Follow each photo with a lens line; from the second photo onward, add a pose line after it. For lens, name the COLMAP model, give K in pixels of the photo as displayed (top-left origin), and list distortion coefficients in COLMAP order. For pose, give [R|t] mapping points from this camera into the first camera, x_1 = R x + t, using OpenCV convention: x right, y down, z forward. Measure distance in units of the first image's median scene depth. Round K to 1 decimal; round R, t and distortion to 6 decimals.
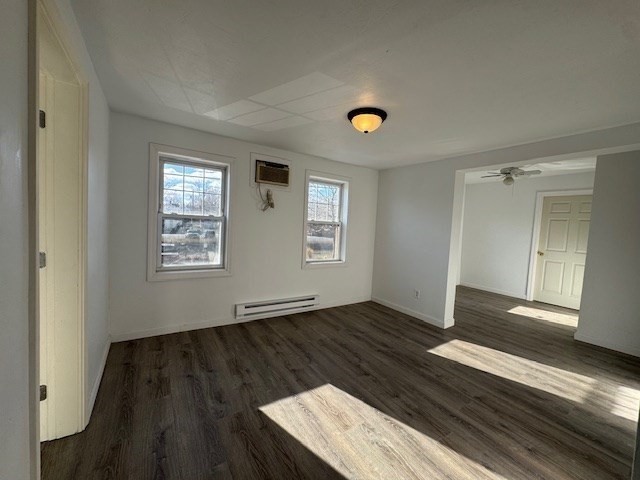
lens RADIAL K [[253.9, 0, 320.0], [0, 253.9, 240.0], [0, 0, 1]] dist [-0.000056, -0.000090]
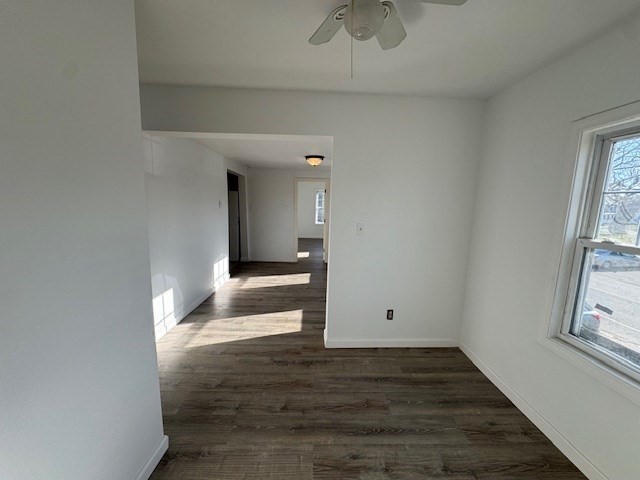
lens RADIAL K [[253.9, 0, 320.0], [0, 253.9, 240.0], [0, 0, 1]] dist [-0.000056, -0.000090]
pose [[-0.528278, 0.053121, -0.847408, 1.592164], [-0.108279, 0.985677, 0.129290, -0.094752], [0.842139, 0.160058, -0.514960, 1.830636]]
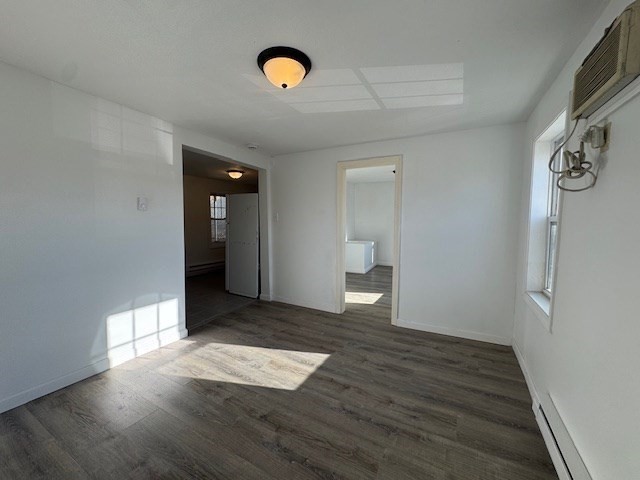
lens RADIAL K [[253.9, 0, 320.0], [0, 253.9, 240.0], [0, 0, 1]] dist [-0.000056, -0.000090]
pose [[-0.880694, -0.029027, -0.472796, 0.360873], [-0.086896, 0.991082, 0.101018, -0.059121], [0.465647, 0.130051, -0.875362, 1.483490]]
